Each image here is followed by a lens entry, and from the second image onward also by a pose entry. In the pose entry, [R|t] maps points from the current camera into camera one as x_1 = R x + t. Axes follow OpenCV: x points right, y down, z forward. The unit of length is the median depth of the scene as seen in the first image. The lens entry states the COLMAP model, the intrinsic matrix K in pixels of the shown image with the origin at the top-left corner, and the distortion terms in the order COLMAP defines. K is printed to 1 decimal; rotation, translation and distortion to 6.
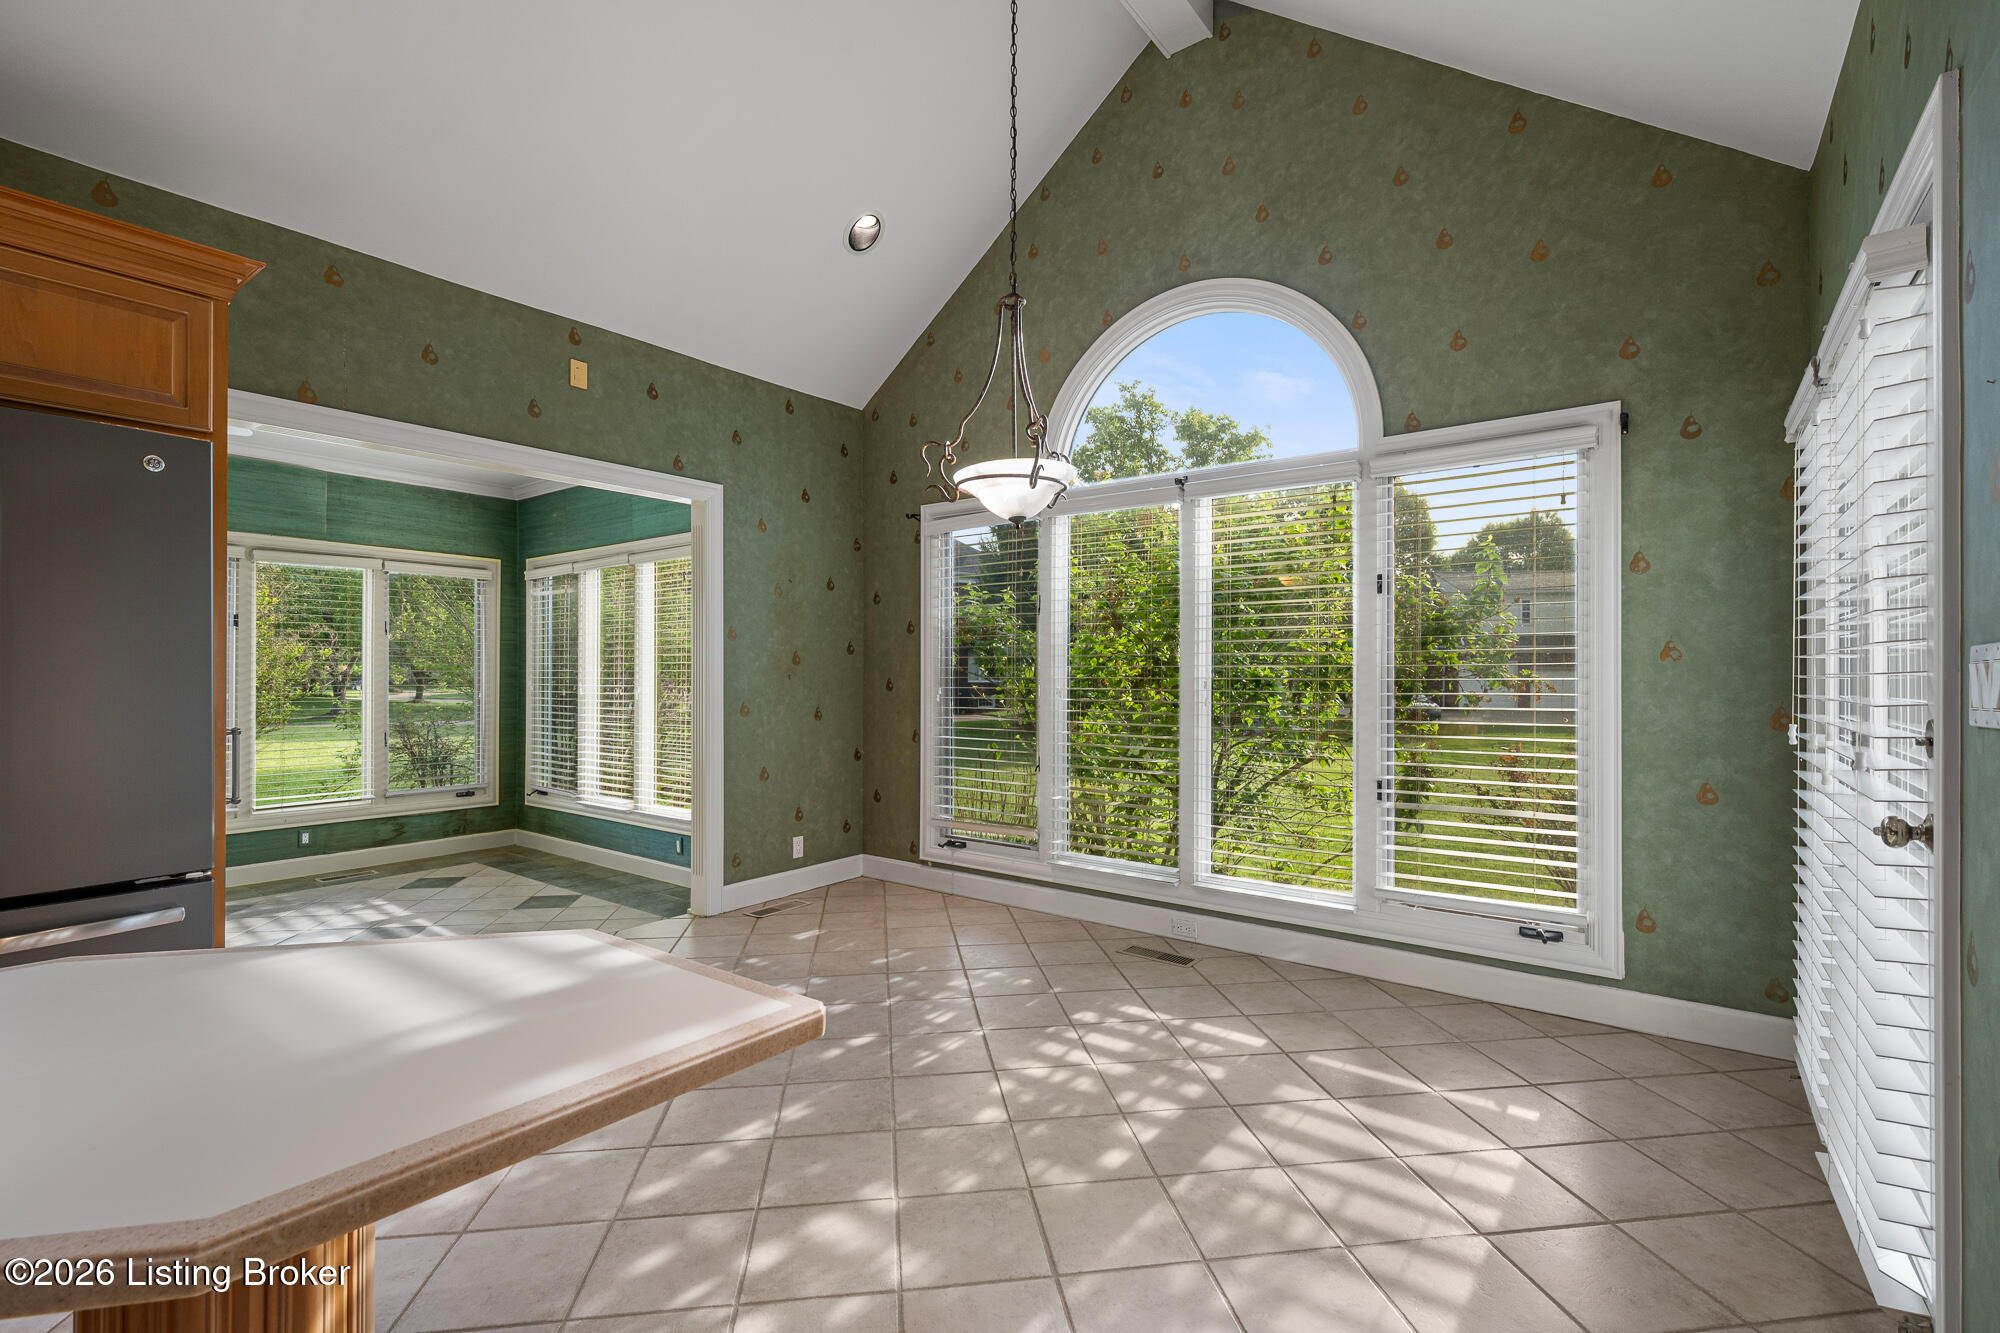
lens RADIAL K [[878.8, 0, 1006.6], [0, 878.8, 667.5], [0, 0, 1]] dist [-0.000023, 0.003400]
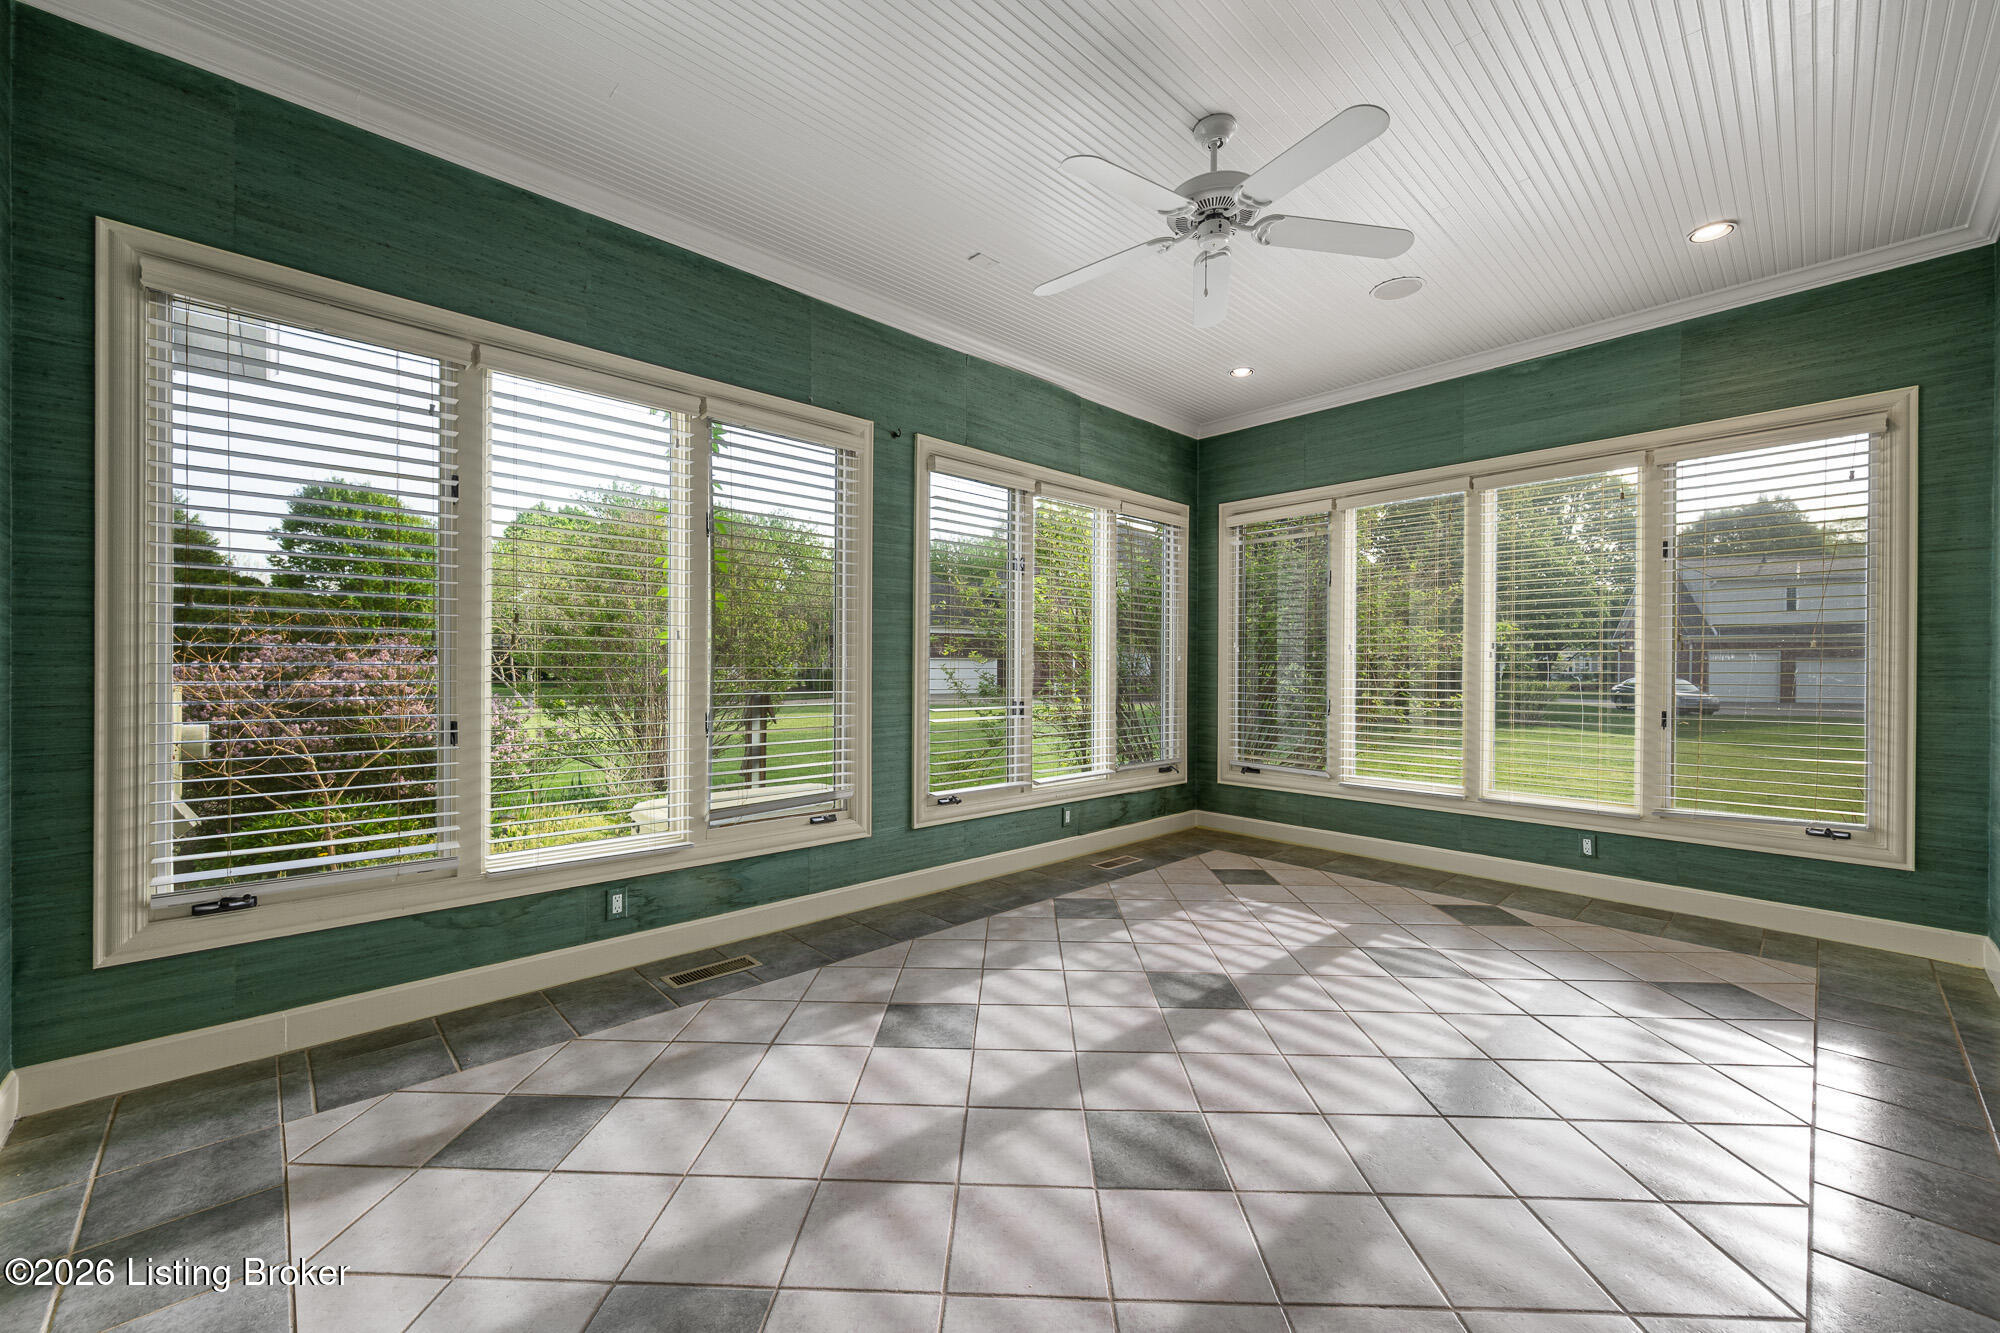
lens RADIAL K [[778.8, 0, 1010.1], [0, 778.8, 666.6], [0, 0, 1]] dist [-0.005307, -0.000811]
pose [[0.984949, 0.002698, -0.172827, -0.718274], [-0.000870, 0.999943, 0.010652, 0.036253], [0.172845, -0.010341, 0.984895, 0.228837]]
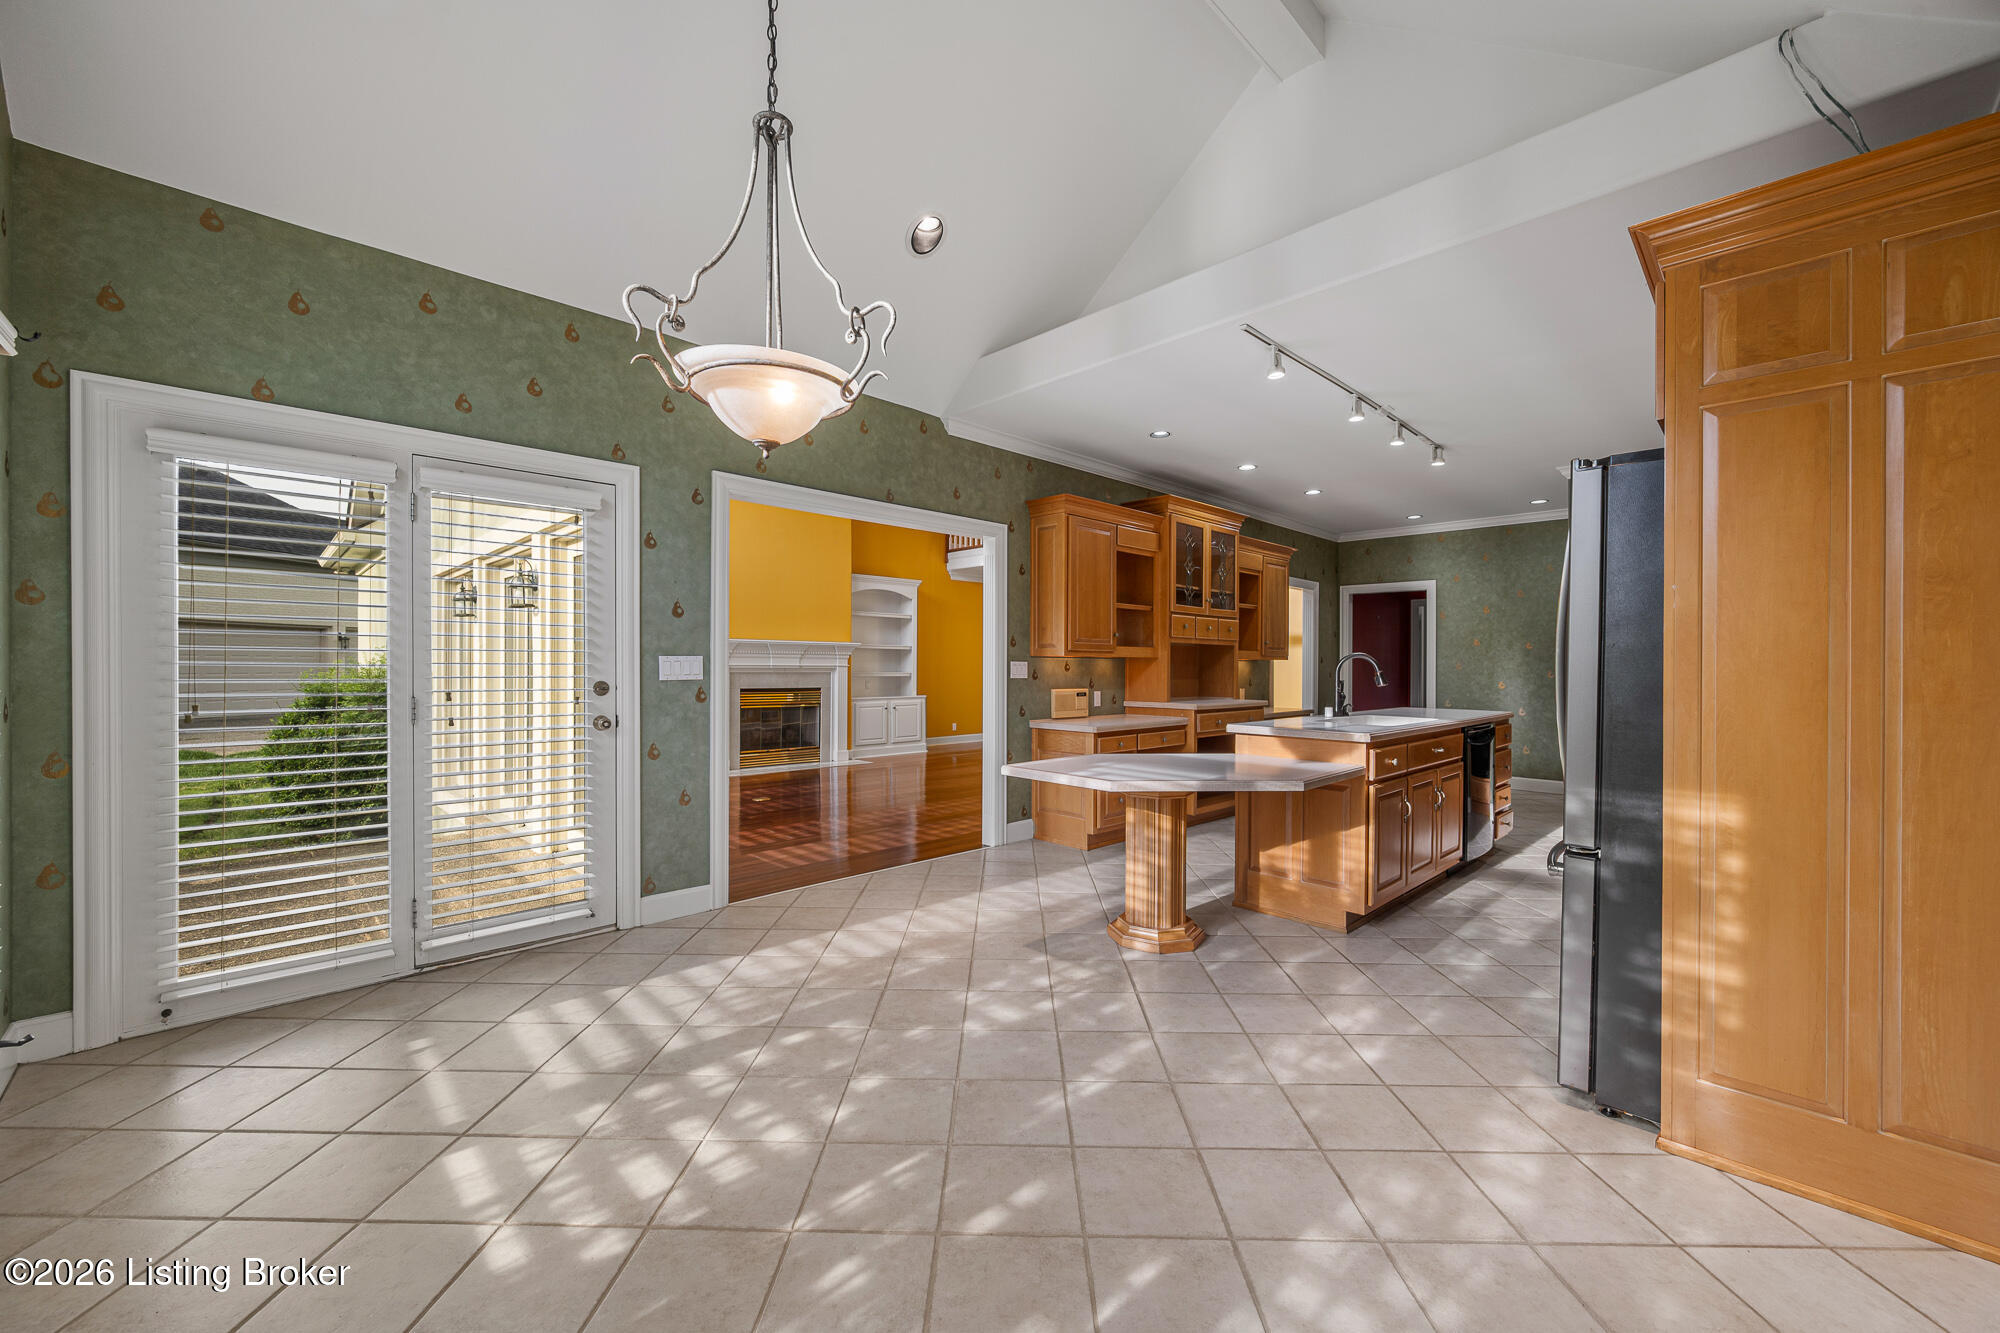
lens RADIAL K [[778.8, 0, 992.3], [0, 778.8, 660.2], [0, 0, 1]] dist [-0.005307, -0.000811]
pose [[-0.985155, -0.005370, 0.171582, -0.232707], [-0.007181, 0.999925, -0.009938, 0.006987], [-0.171516, -0.011023, -0.985120, 1.360614]]
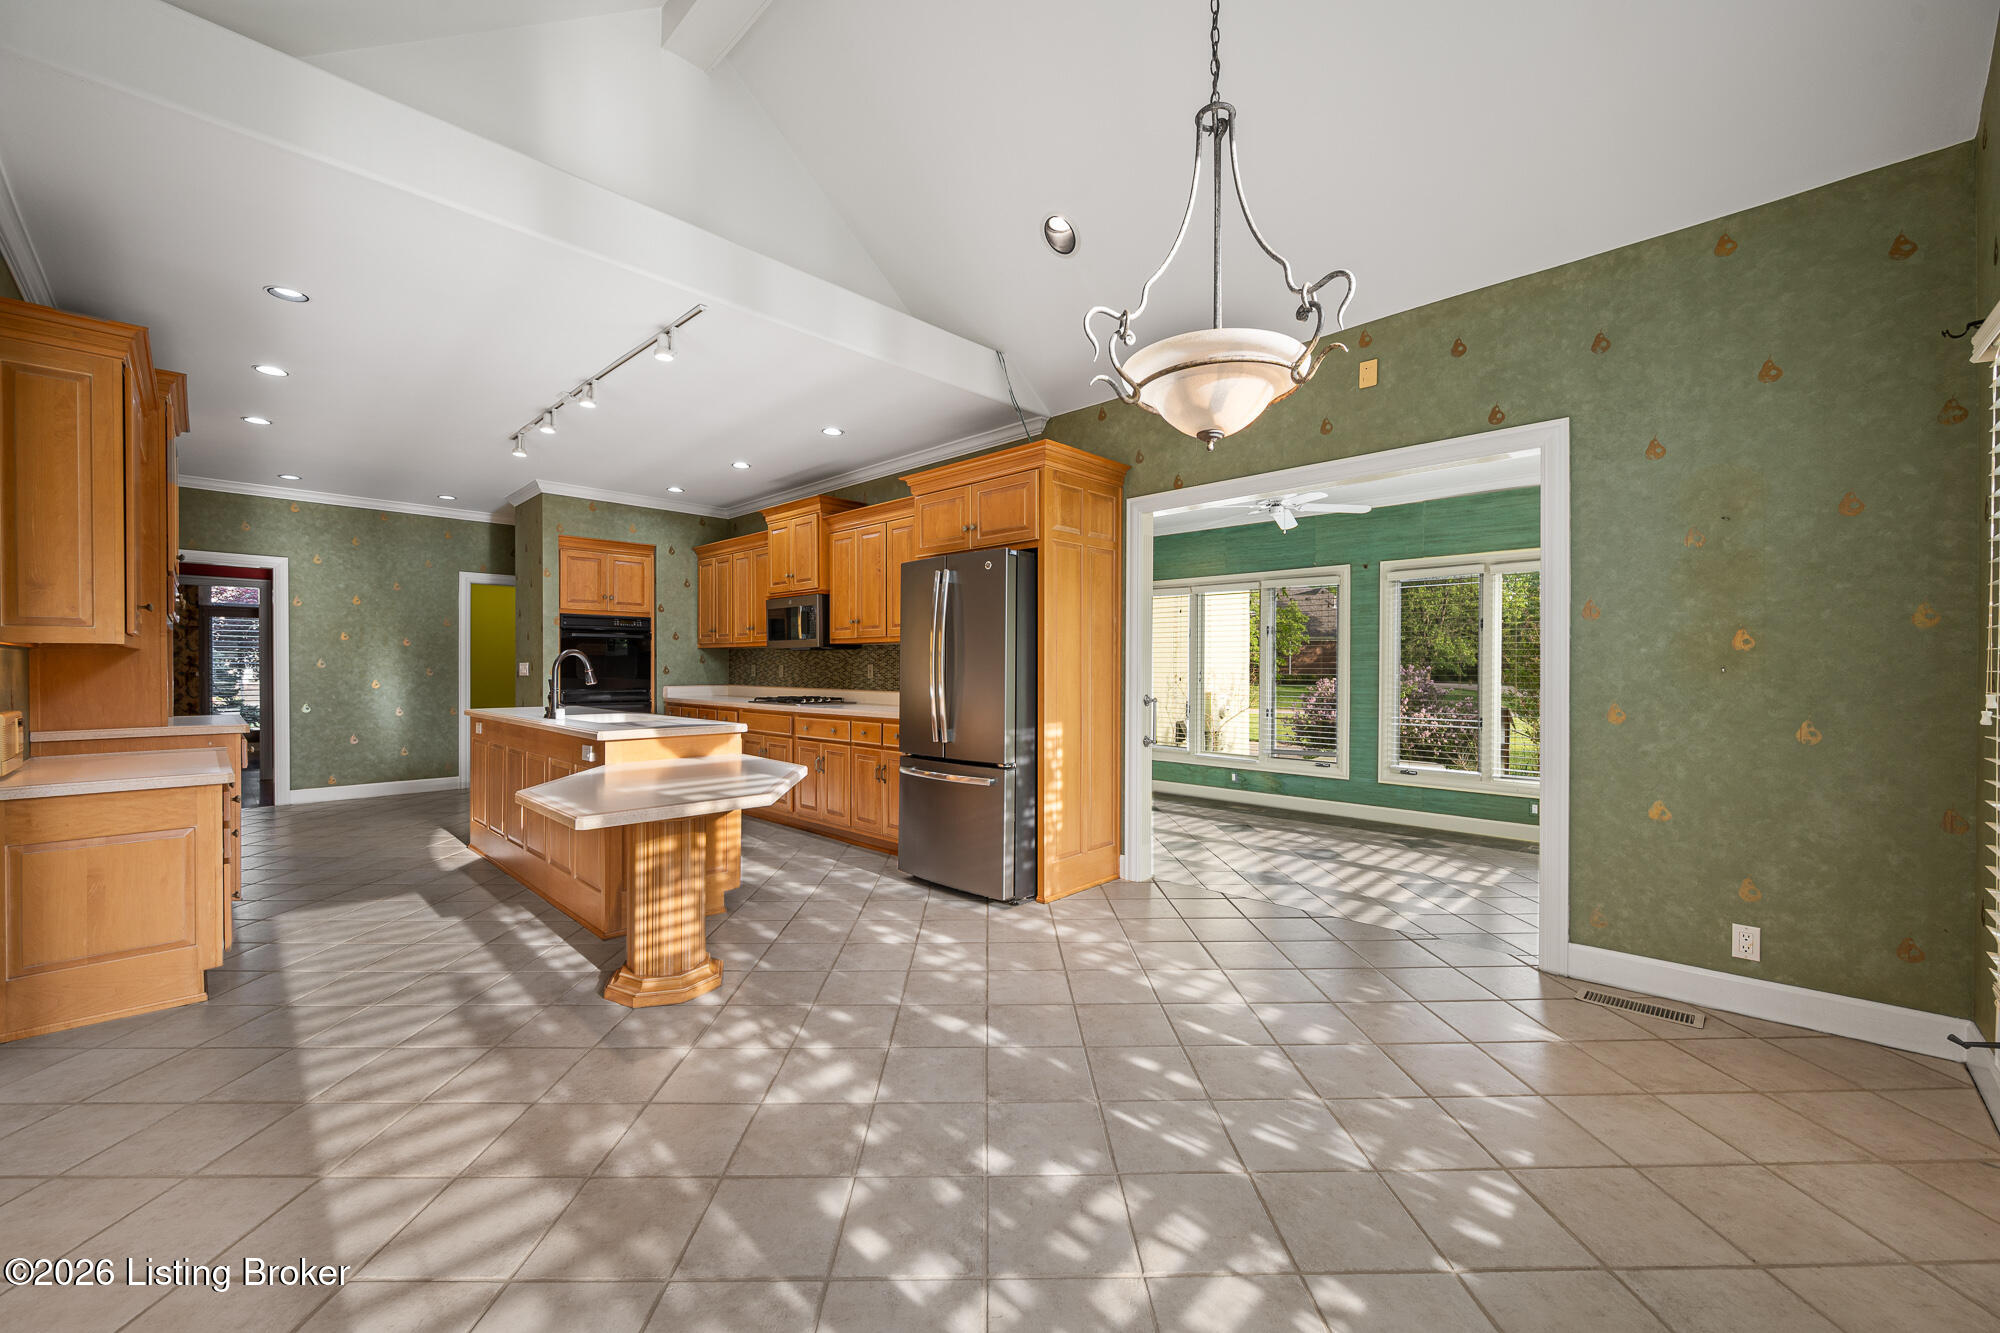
lens RADIAL K [[778.8, 0, 1007.2], [0, 778.8, 668.1], [0, 0, 1]] dist [-0.005307, -0.000811]
pose [[-0.132646, -0.000327, -0.991163, 0.540443], [0.003917, 0.999992, -0.000855, 0.011802], [0.991156, -0.003996, -0.132644, 0.800270]]
